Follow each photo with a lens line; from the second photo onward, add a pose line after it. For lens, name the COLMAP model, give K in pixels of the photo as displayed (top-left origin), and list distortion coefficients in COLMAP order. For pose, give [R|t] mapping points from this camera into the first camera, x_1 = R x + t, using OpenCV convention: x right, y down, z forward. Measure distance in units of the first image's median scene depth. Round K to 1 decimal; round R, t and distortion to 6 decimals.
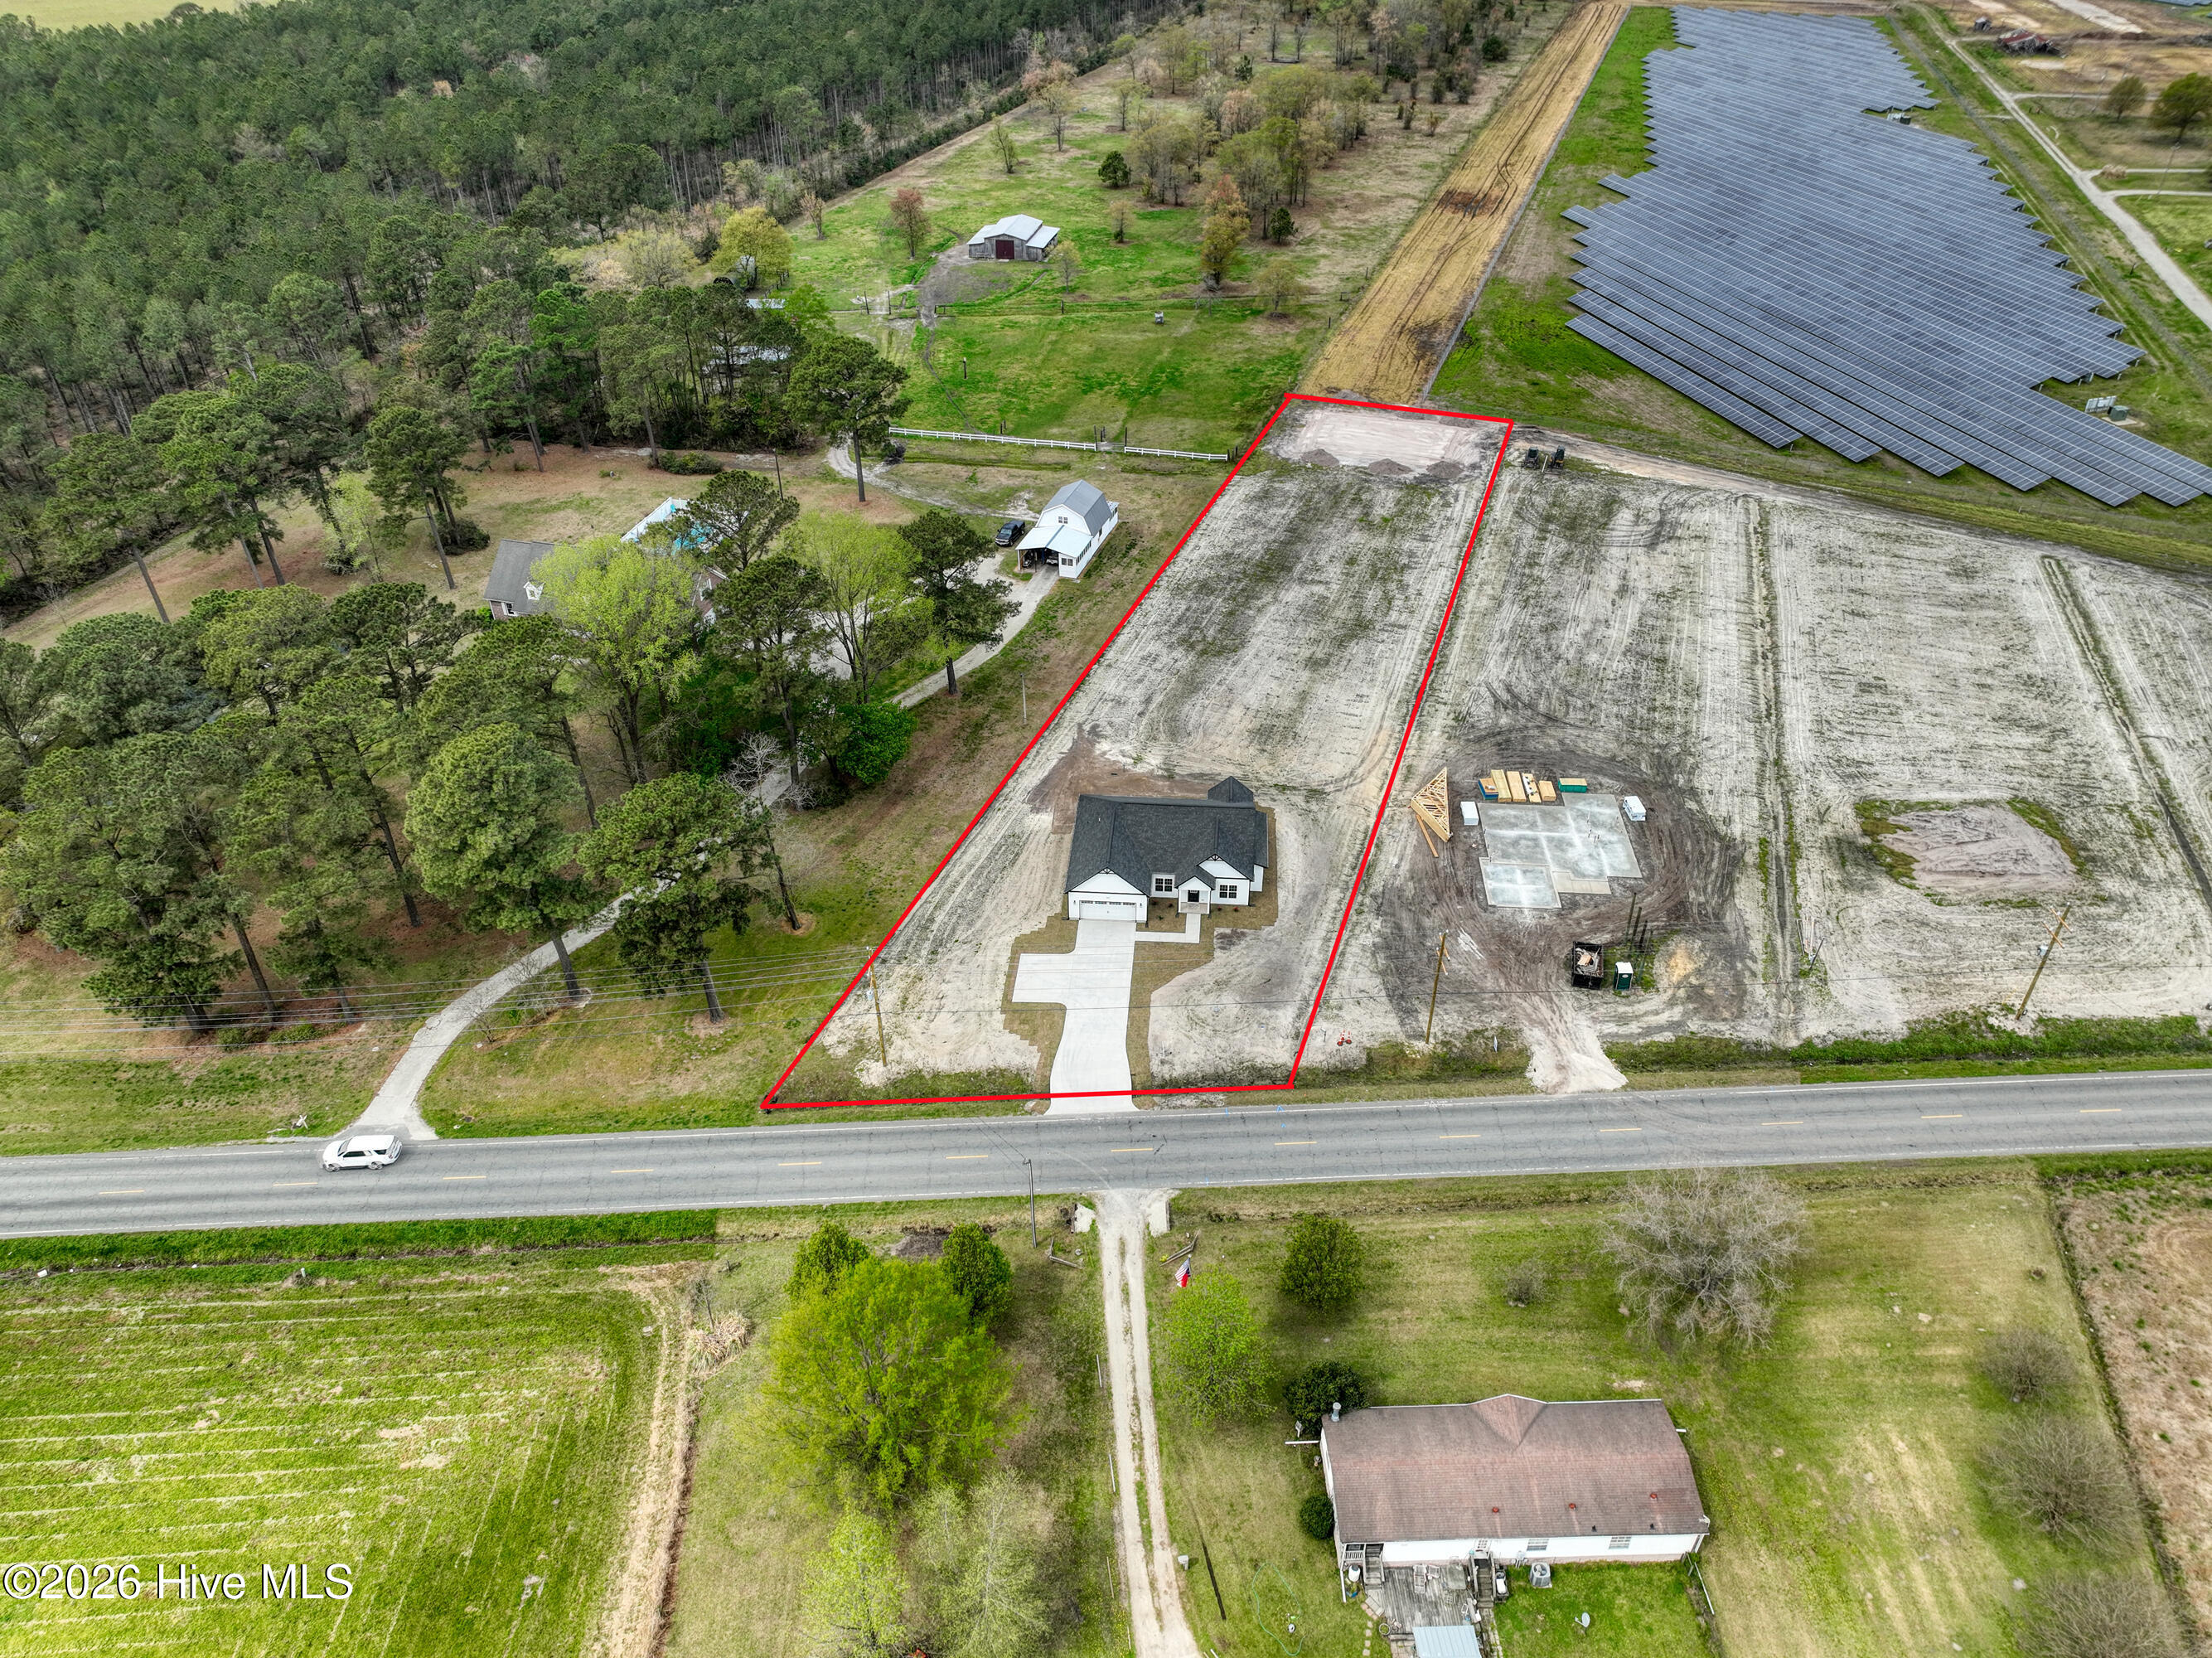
lens RADIAL K [[1559.3, 0, 1108.6], [0, 1559.3, 825.8], [0, 0, 1]] dist [0.004921, 0.010472]
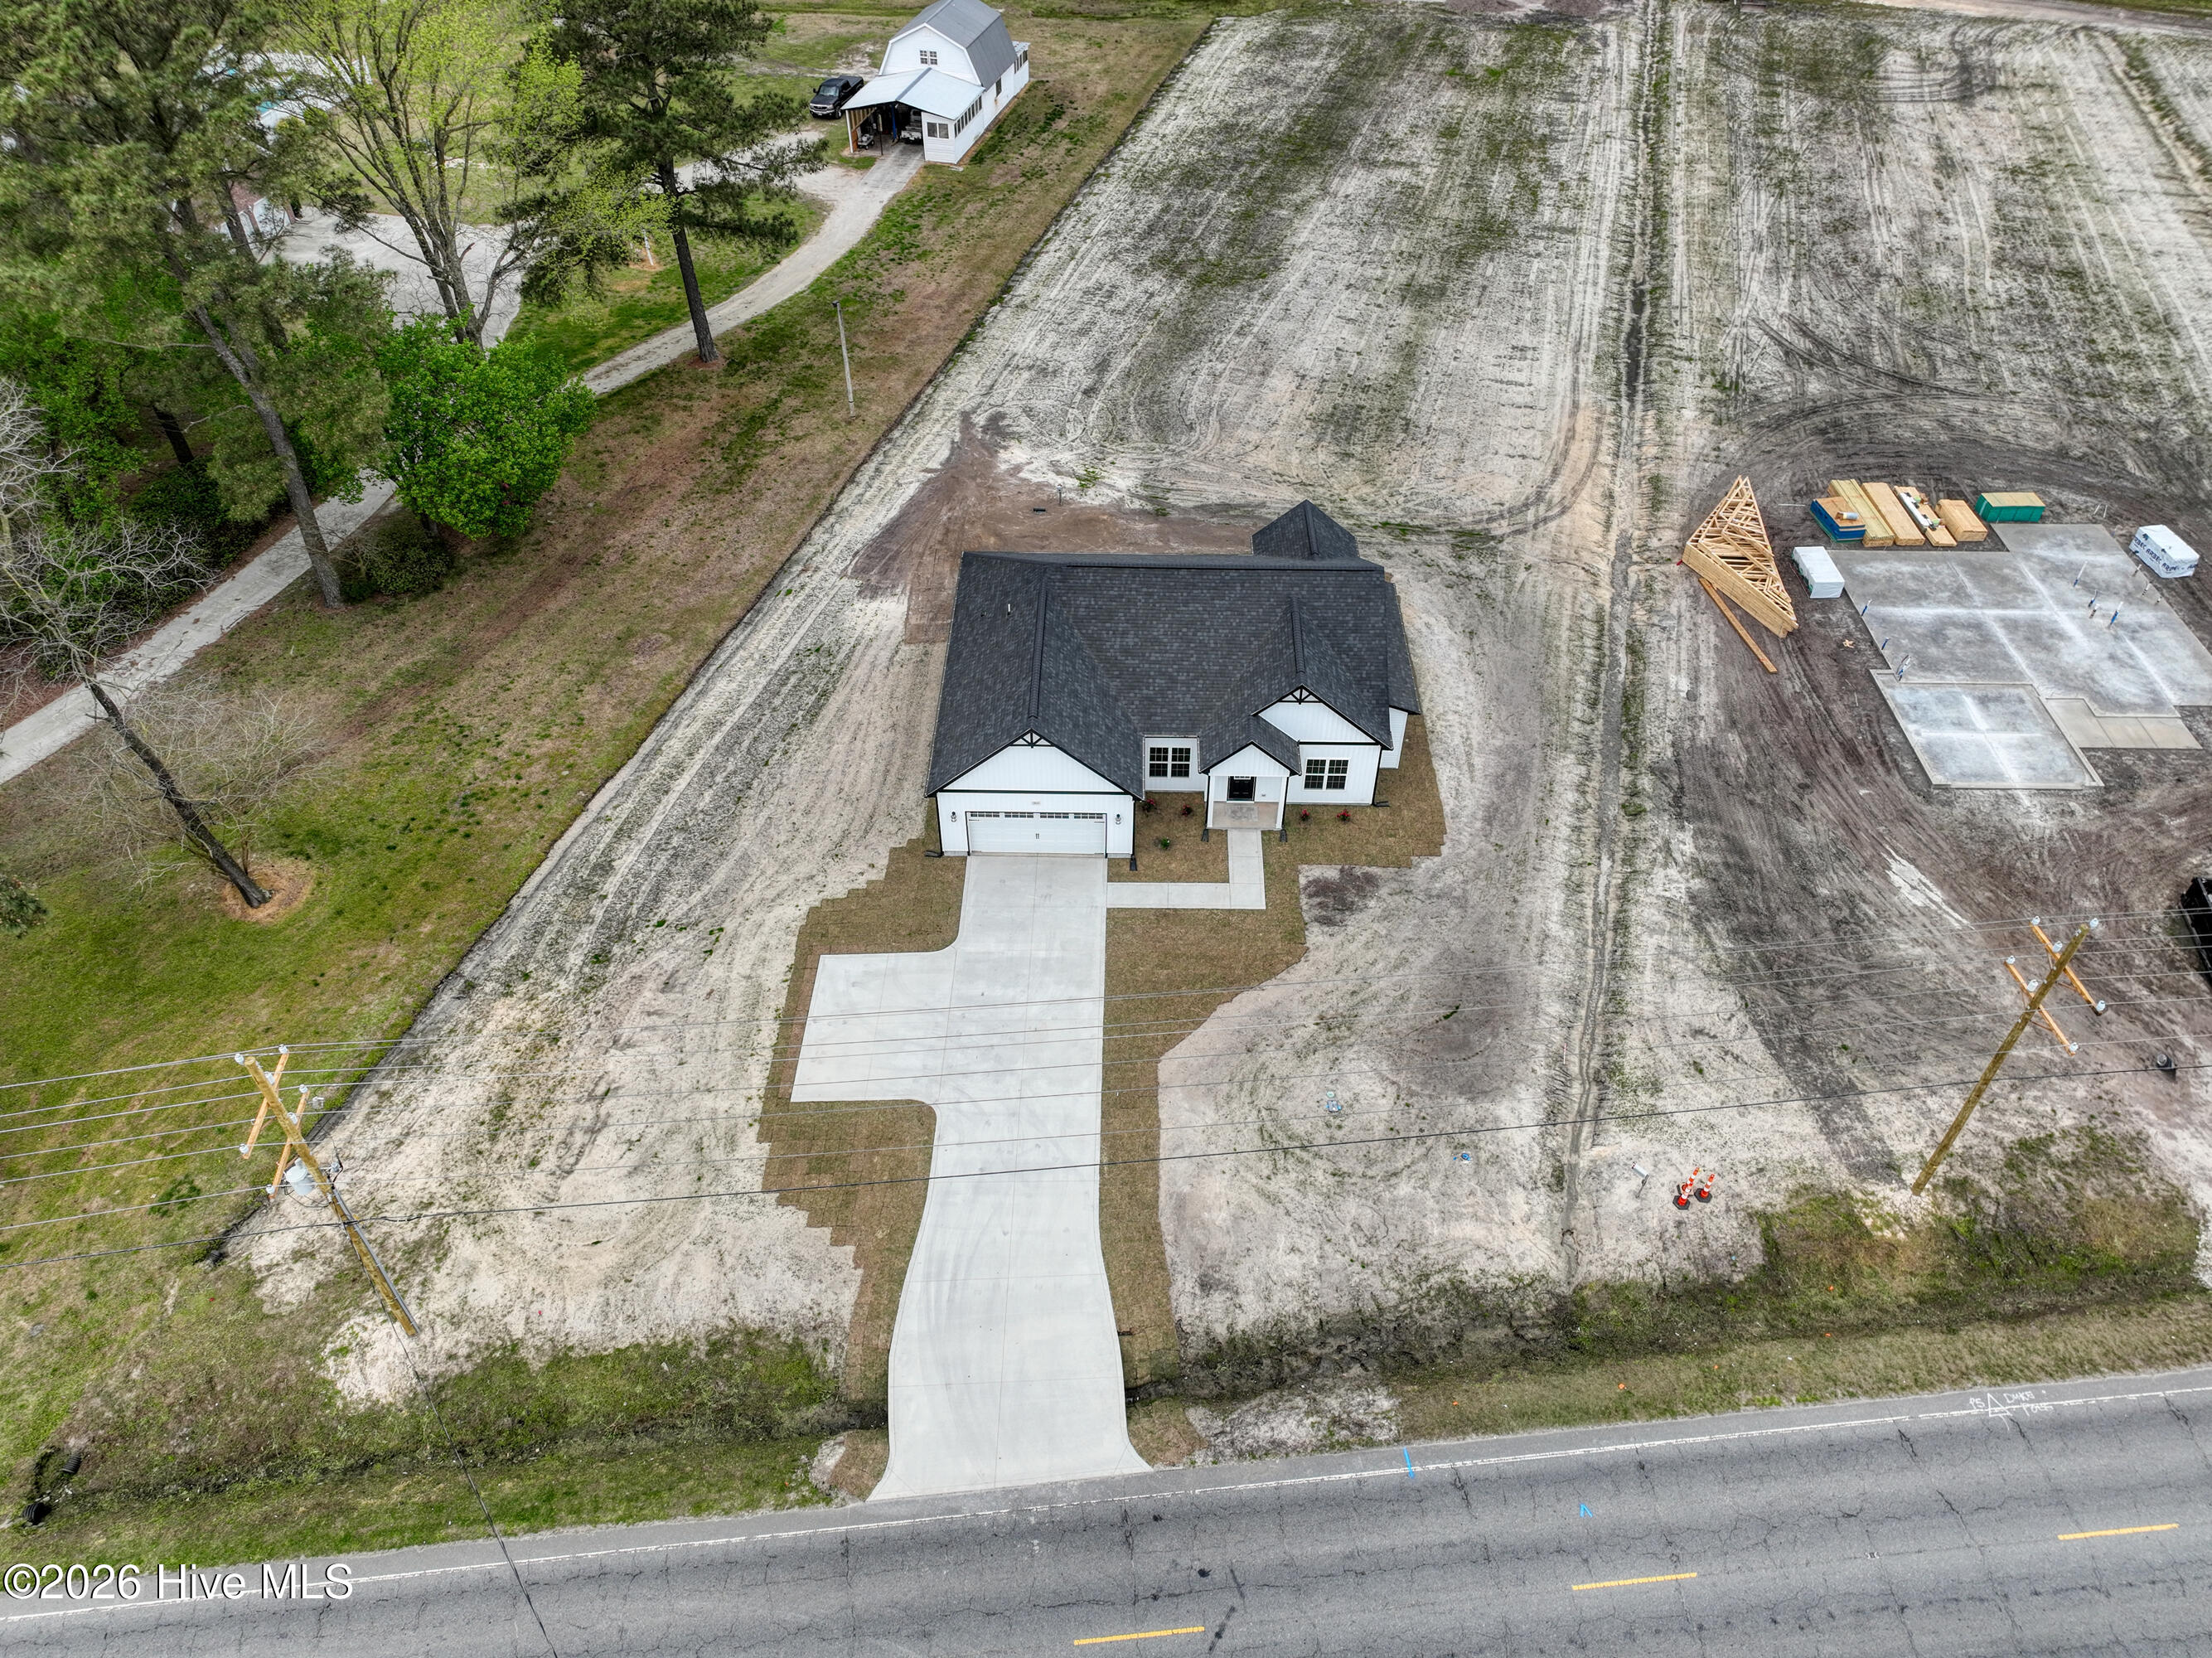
lens RADIAL K [[1559.3, 0, 1108.6], [0, 1559.3, 825.8], [0, 0, 1]] dist [0.004921, 0.010472]
pose [[0.998409, -0.033791, 0.045139, -0.000106], [0.027551, 0.990824, 0.132324, -0.000636], [-0.049196, -0.130869, 0.990178, 0.529849]]
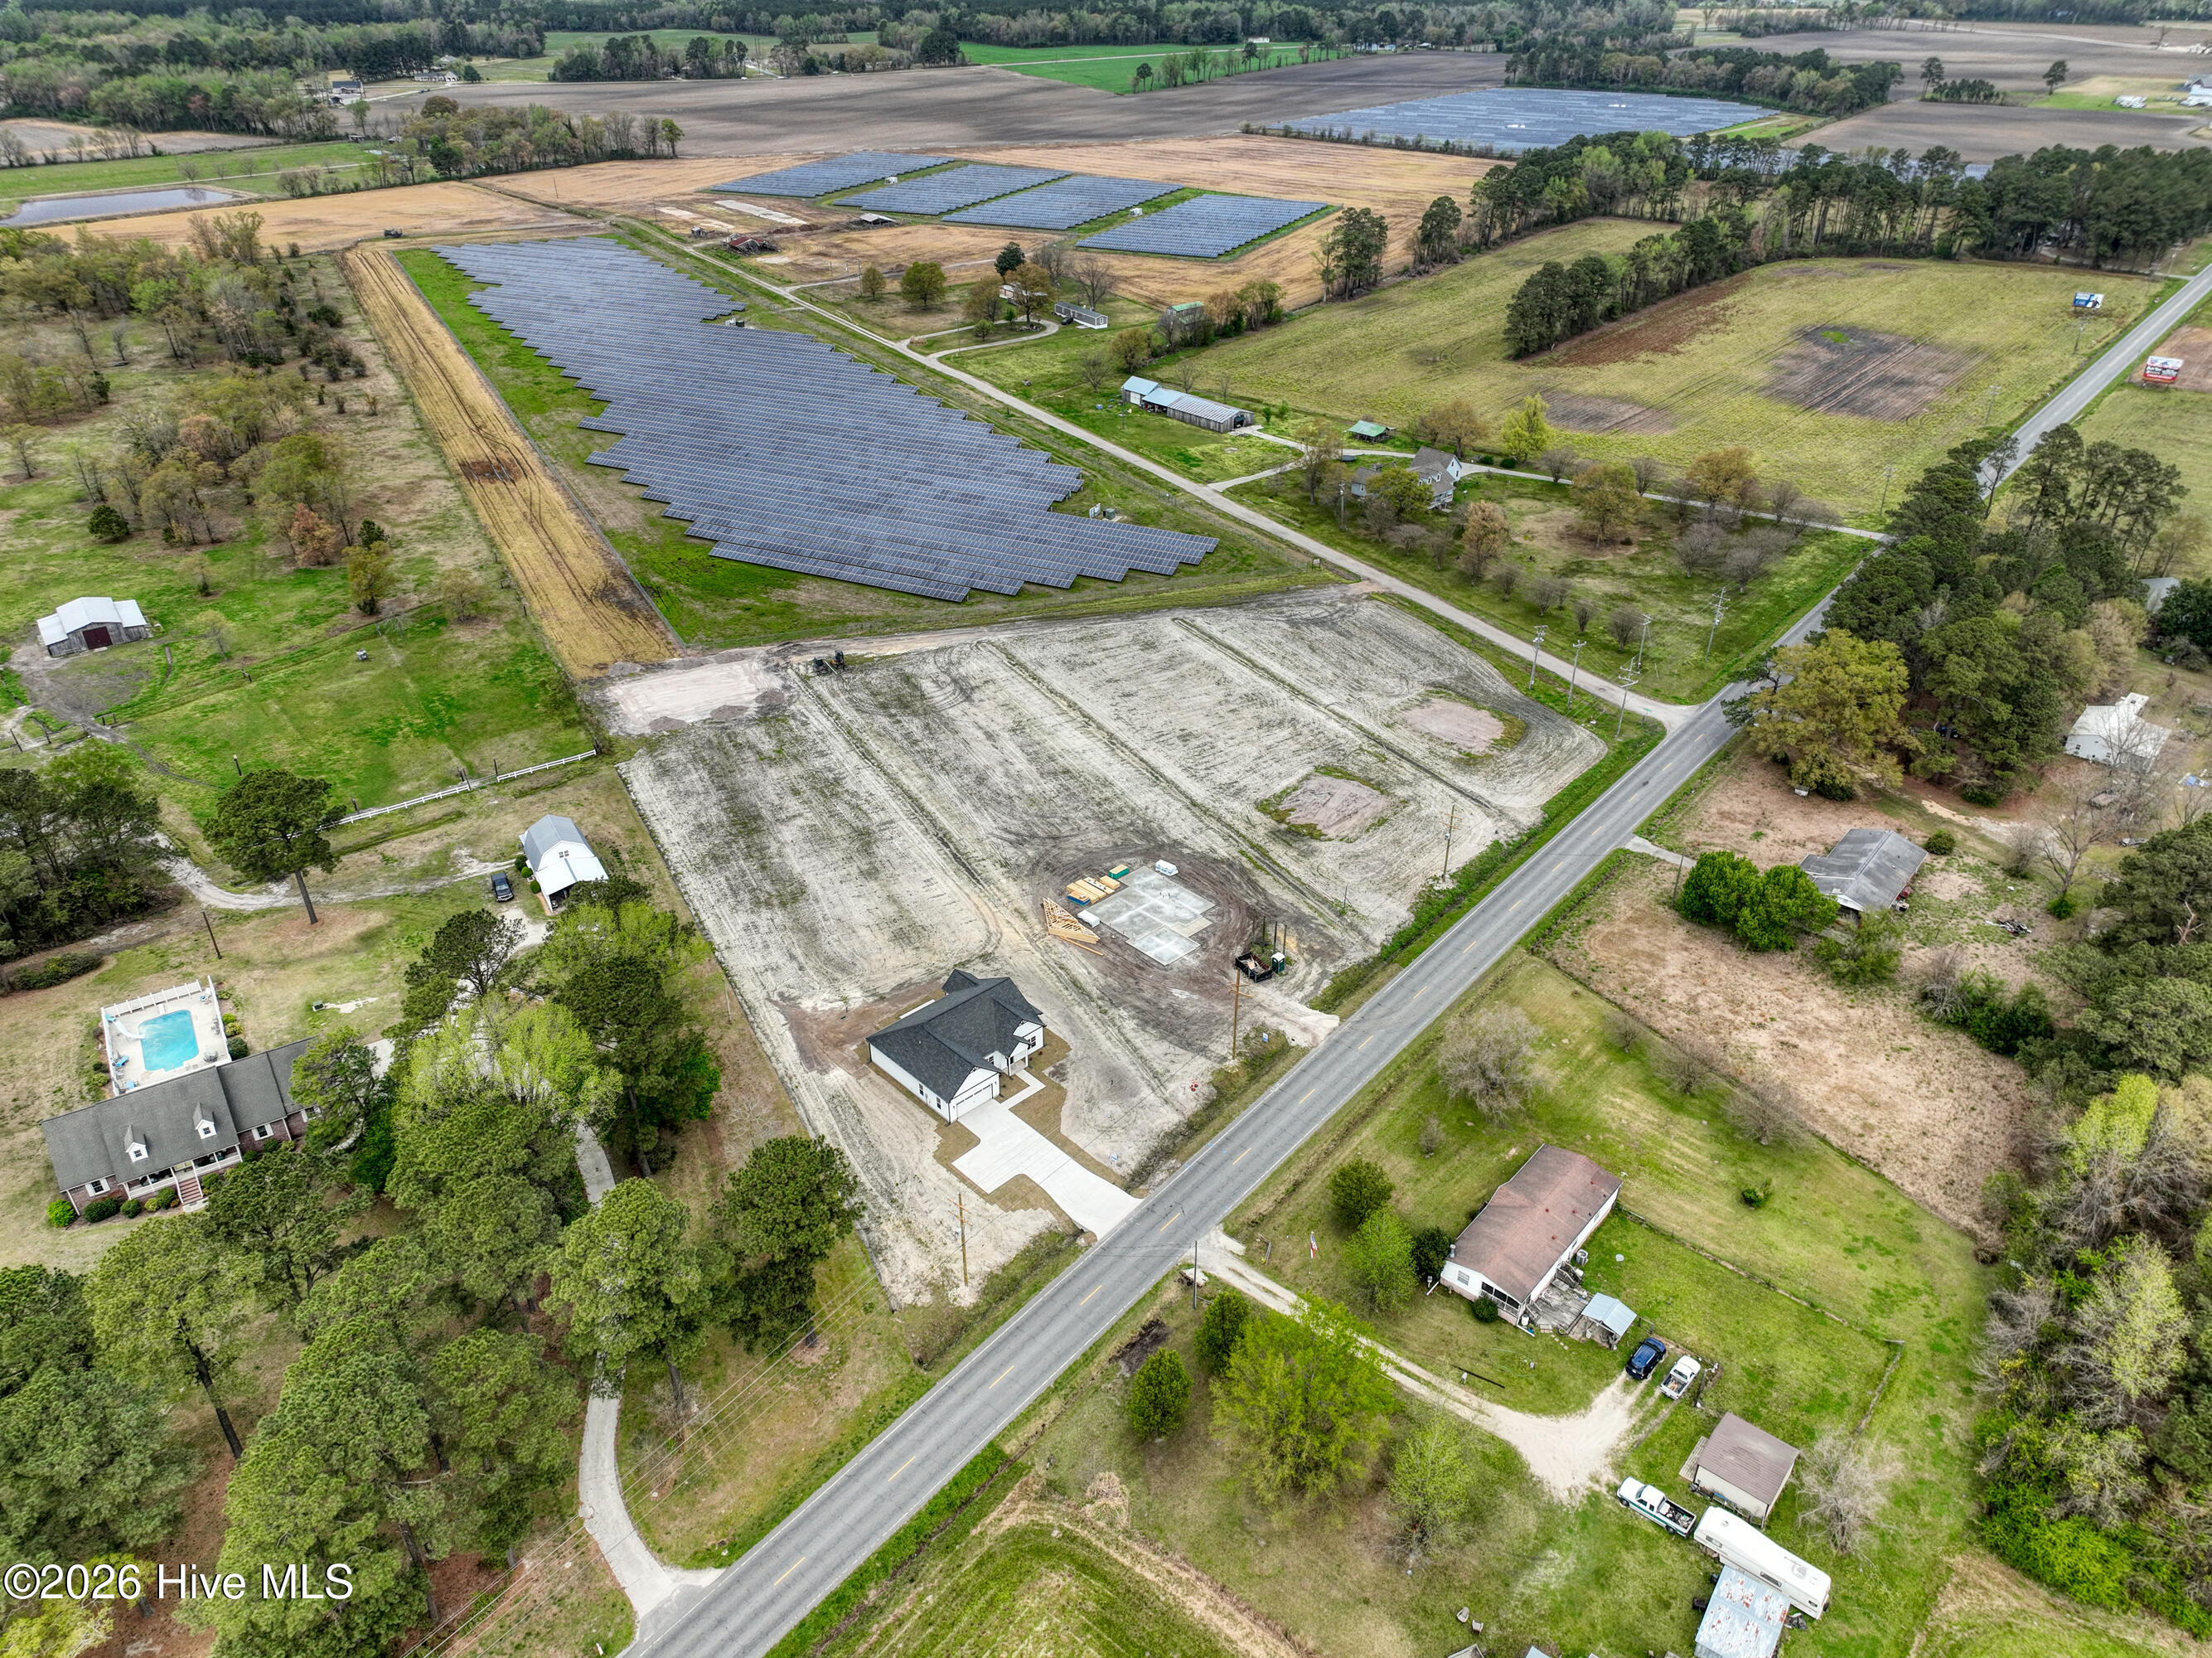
lens RADIAL K [[1559.3, 0, 1108.6], [0, 1559.3, 825.8], [0, 0, 1]] dist [0.004921, 0.010472]
pose [[0.676100, -0.373812, 0.634943, -0.562716], [0.428794, 0.900407, 0.073511, -0.166547], [-0.599186, 0.222559, 0.769053, -0.058498]]
